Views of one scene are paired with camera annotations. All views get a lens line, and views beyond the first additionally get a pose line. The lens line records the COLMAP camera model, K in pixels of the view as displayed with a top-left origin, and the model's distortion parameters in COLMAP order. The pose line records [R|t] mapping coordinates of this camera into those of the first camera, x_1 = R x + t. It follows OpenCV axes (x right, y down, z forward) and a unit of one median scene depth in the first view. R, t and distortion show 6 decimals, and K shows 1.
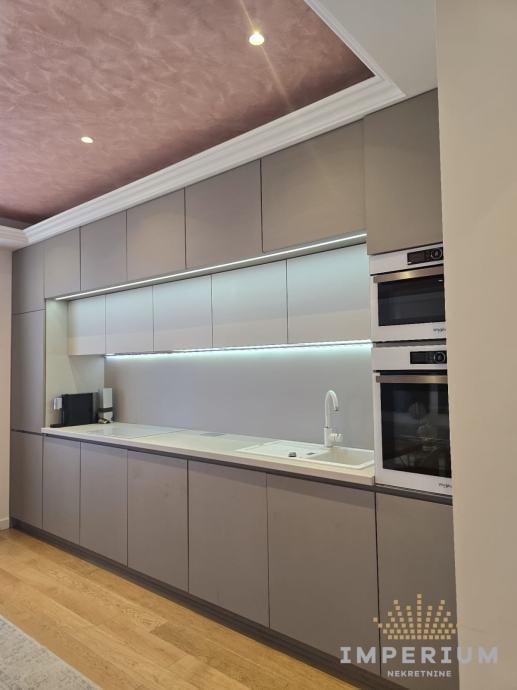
lens RADIAL K [[468.2, 0, 264.5], [0, 468.2, 344.3], [0, 0, 1]] dist [0.048404, -0.038547]
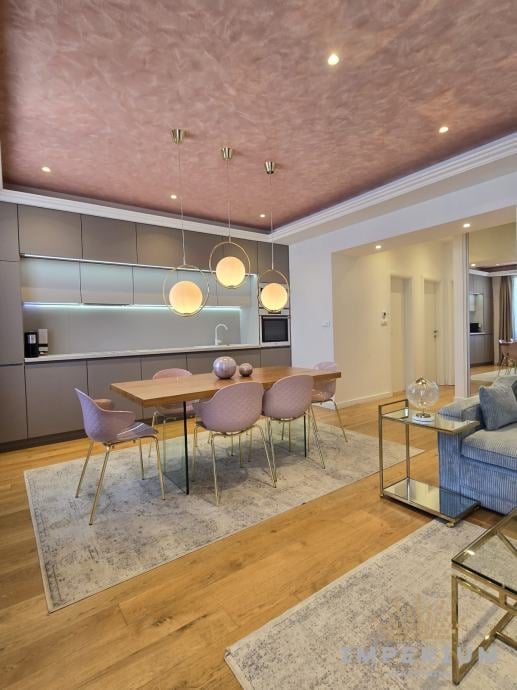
lens RADIAL K [[354.3, 0, 267.3], [0, 354.3, 338.5], [0, 0, 1]] dist [0.006722, 0.003010]
pose [[0.240193, -0.012661, 0.970642, -1.694251], [-0.022940, 0.999562, 0.018714, 0.129235], [-0.970454, -0.026762, 0.239798, 0.226970]]
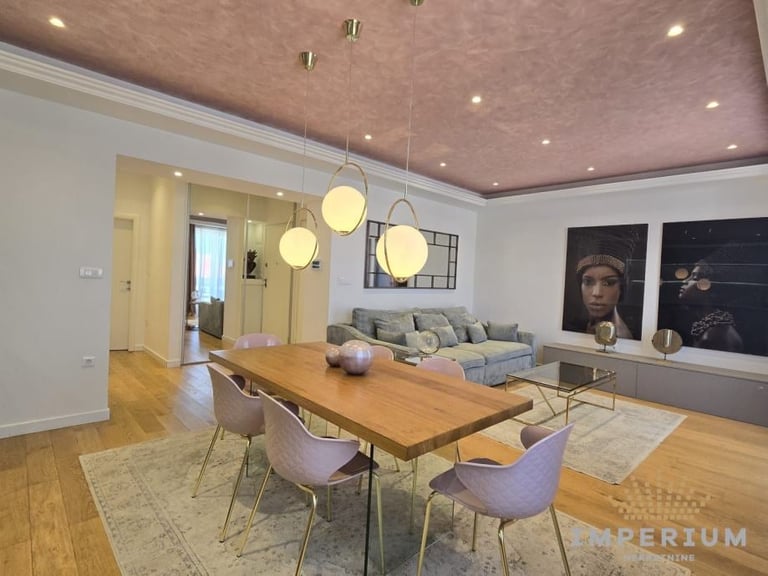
lens RADIAL K [[394.3, 0, 378.8], [0, 394.3, 280.9], [0, 0, 1]] dist [0.006722, 0.003010]
pose [[-0.991090, -0.031227, 0.129480, -0.814917], [-0.036652, 0.998538, -0.039727, 0.116702], [-0.128051, -0.044118, -0.990786, 1.397452]]
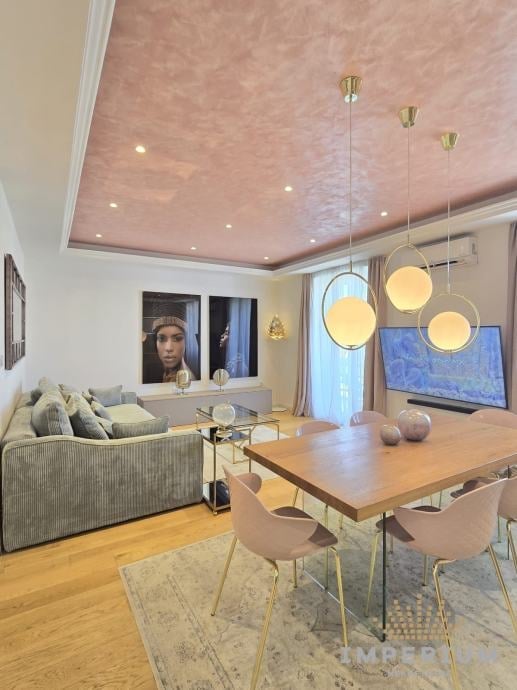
lens RADIAL K [[354.3, 0, 263.4], [0, 354.3, 340.1], [0, 0, 1]] dist [0.006722, 0.003010]
pose [[-0.331954, 0.022317, -0.943032, 0.186840], [0.053109, 0.998577, 0.004937, 0.031988], [0.941799, -0.048444, -0.332667, 0.566545]]
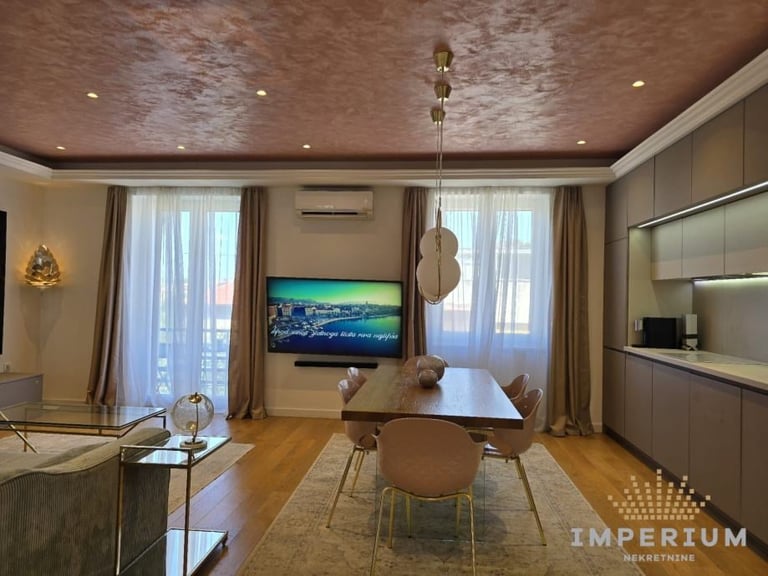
lens RADIAL K [[521.2, 0, 375.6], [0, 521.2, 291.2], [0, 0, 1]] dist [0.048404, -0.038547]
pose [[0.543395, 0.018662, -0.839269, 0.325457], [0.010418, 0.999526, 0.028971, 0.011298], [0.839412, -0.024487, 0.542943, -0.192818]]
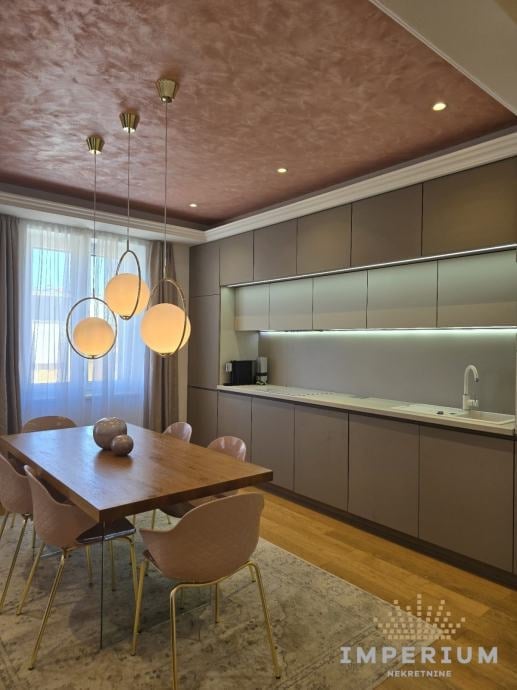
lens RADIAL K [[468.2, 0, 257.3], [0, 468.2, 341.9], [0, 0, 1]] dist [0.048404, -0.038547]
pose [[0.981420, 0.031359, -0.189293, -0.171231], [-0.022230, 0.998494, 0.050164, -0.013631], [0.190581, -0.045024, 0.980639, -0.323159]]
